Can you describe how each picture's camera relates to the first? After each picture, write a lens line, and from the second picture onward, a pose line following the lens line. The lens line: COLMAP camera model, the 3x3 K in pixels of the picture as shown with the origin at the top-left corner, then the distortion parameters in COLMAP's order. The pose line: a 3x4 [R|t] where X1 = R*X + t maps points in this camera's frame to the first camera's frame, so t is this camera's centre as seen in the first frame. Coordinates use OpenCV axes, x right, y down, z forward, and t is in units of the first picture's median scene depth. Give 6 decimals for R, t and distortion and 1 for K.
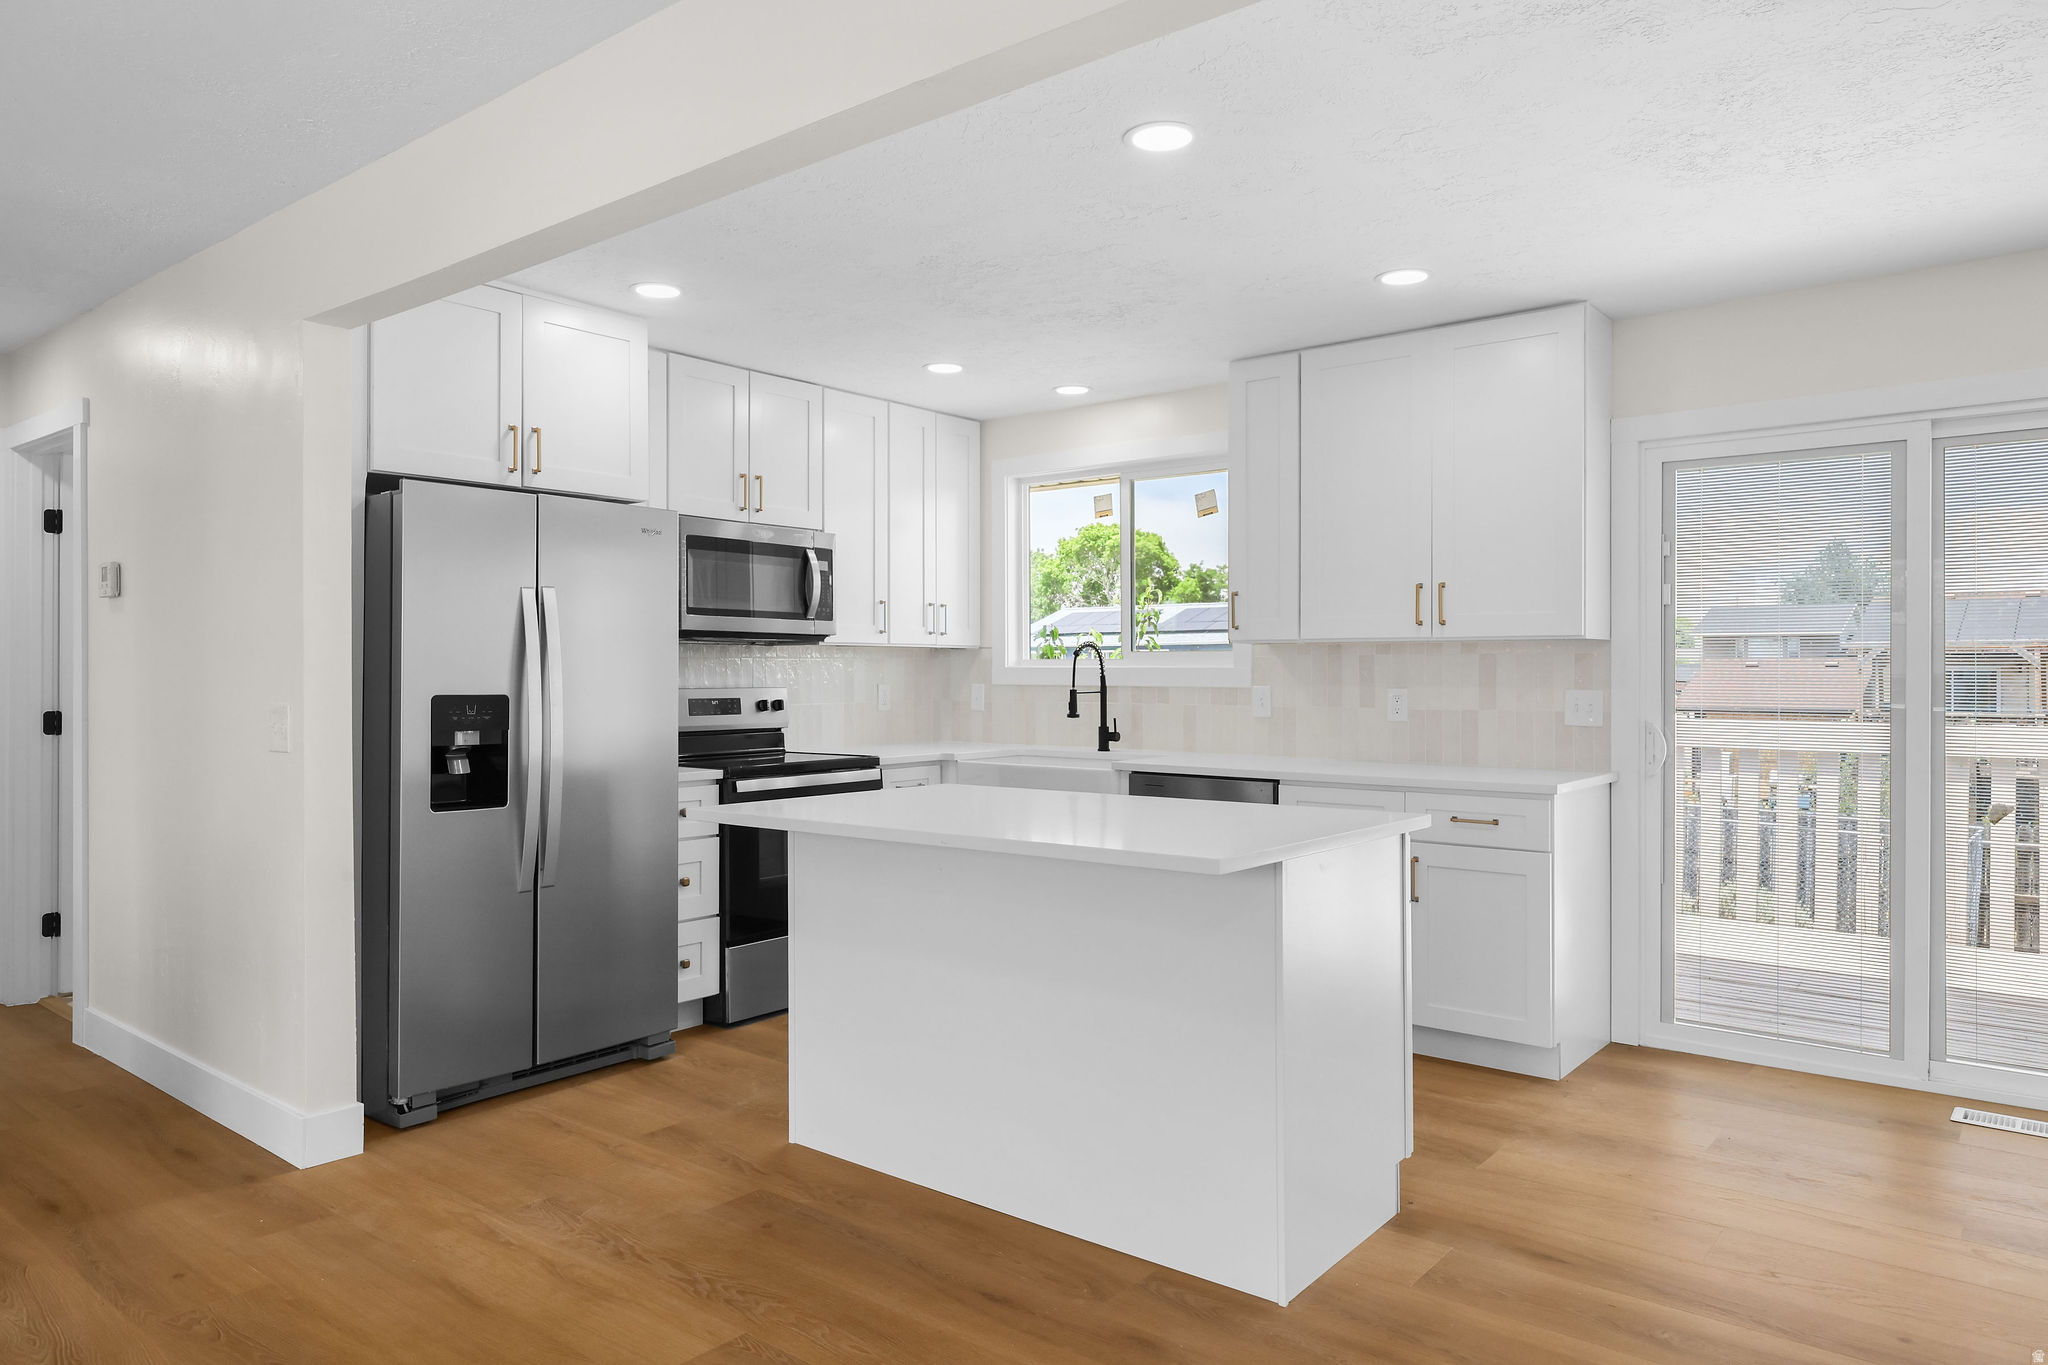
lens RADIAL K [[1300.8, 0, 1023.0], [0, 1300.8, 673.7], [0, 0, 1]] dist [-0.000860, 0.003338]
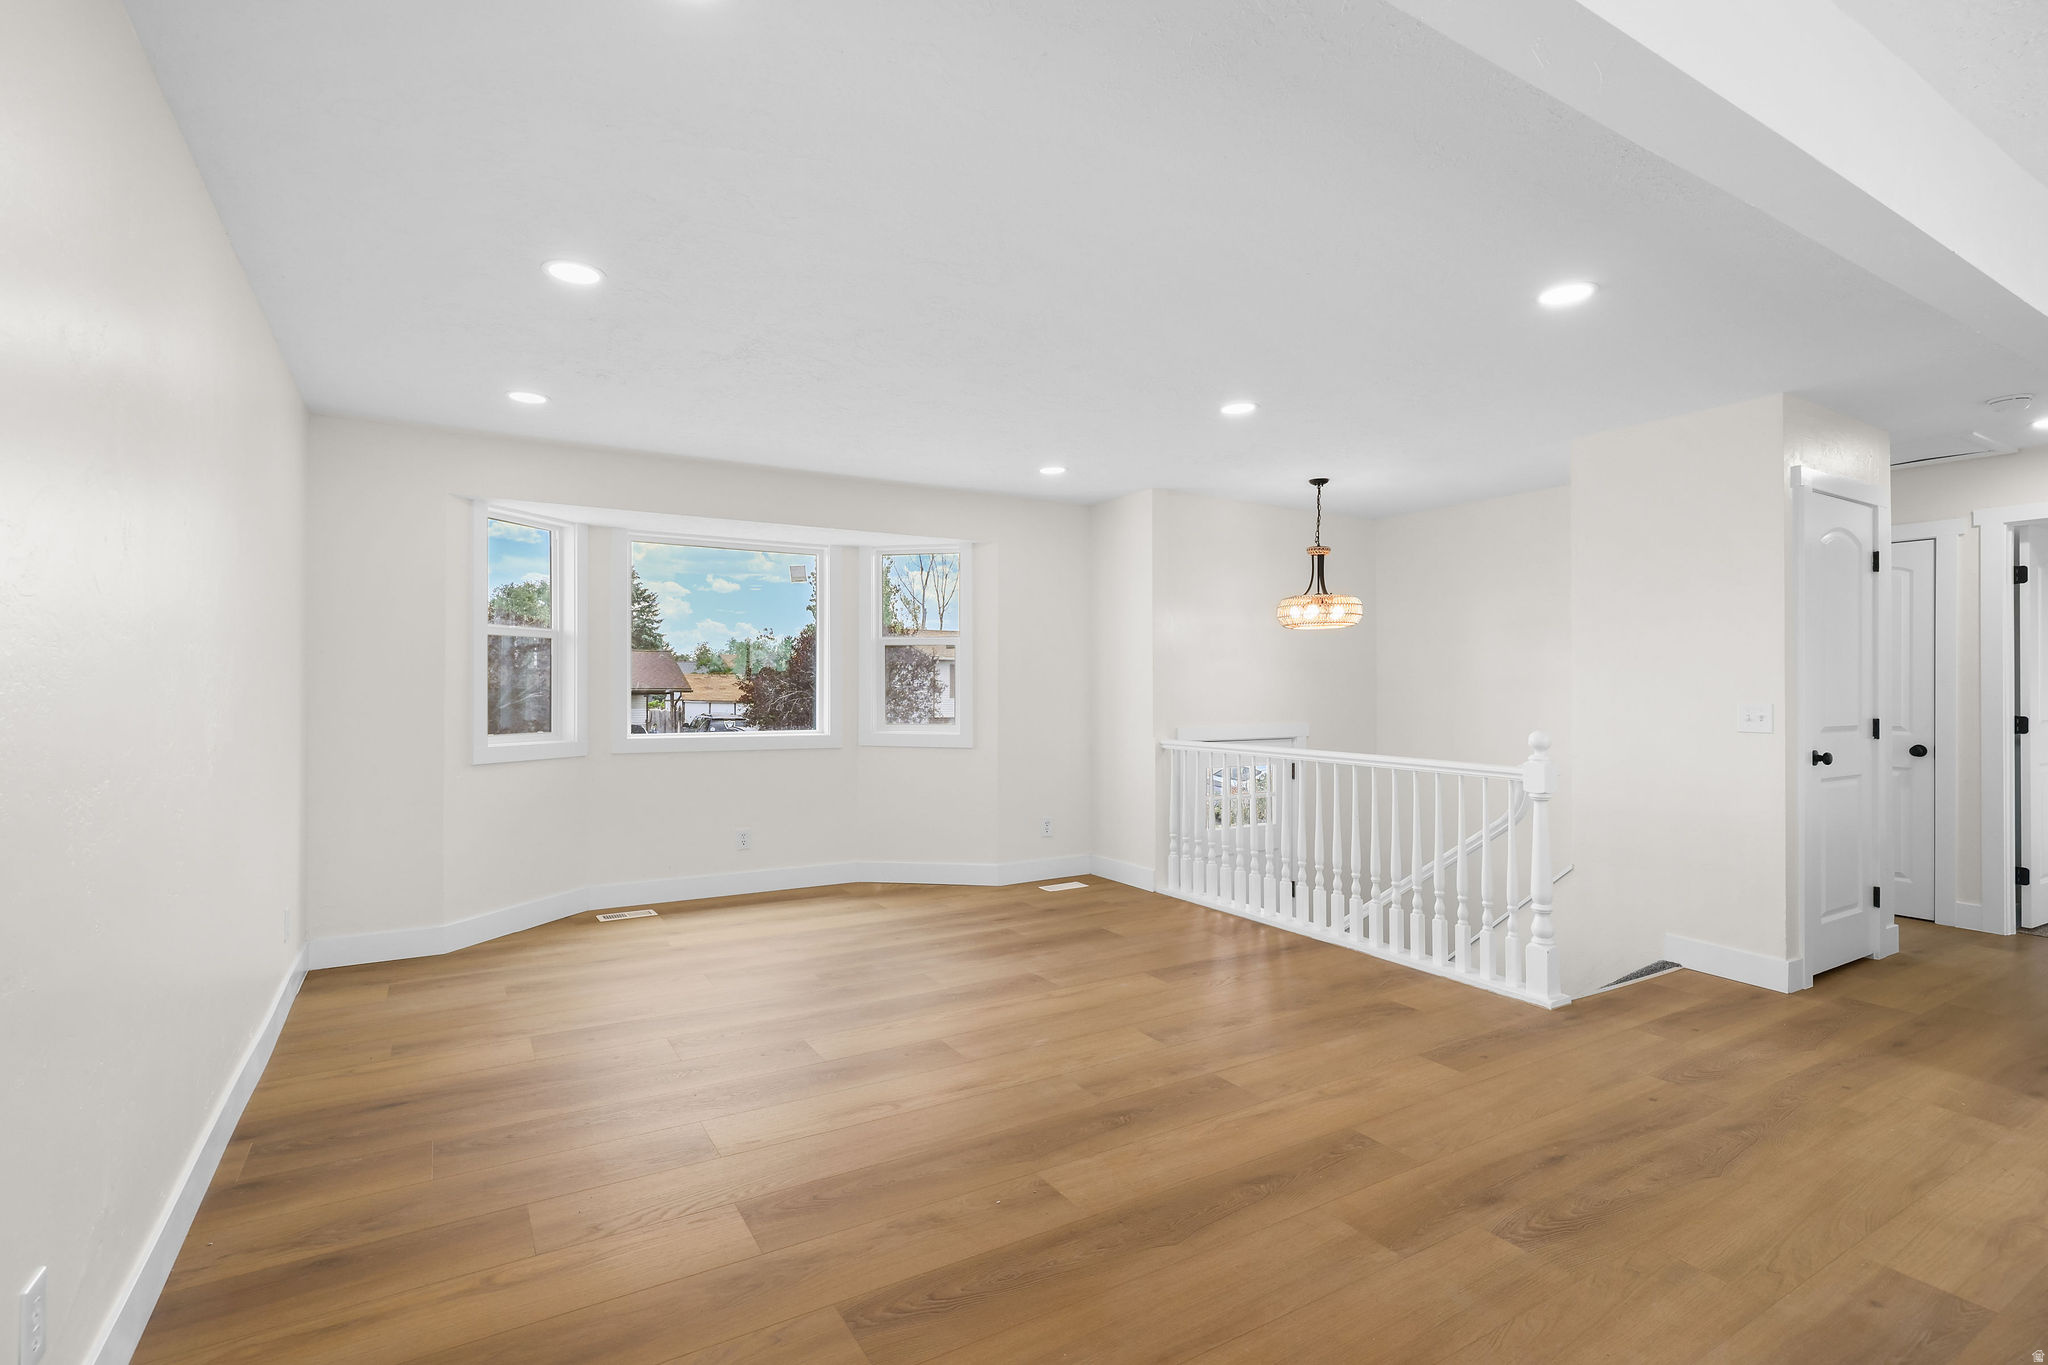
lens RADIAL K [[960.4, 0, 1006.8], [0, 960.4, 679.5], [0, 0, 1]] dist [0.000771, 0.000058]
pose [[-0.348267, -0.007825, -0.937363, 0.433974], [-0.002637, 0.999969, -0.007368, -0.000230], [0.937392, -0.000094, -0.348277, 0.278290]]
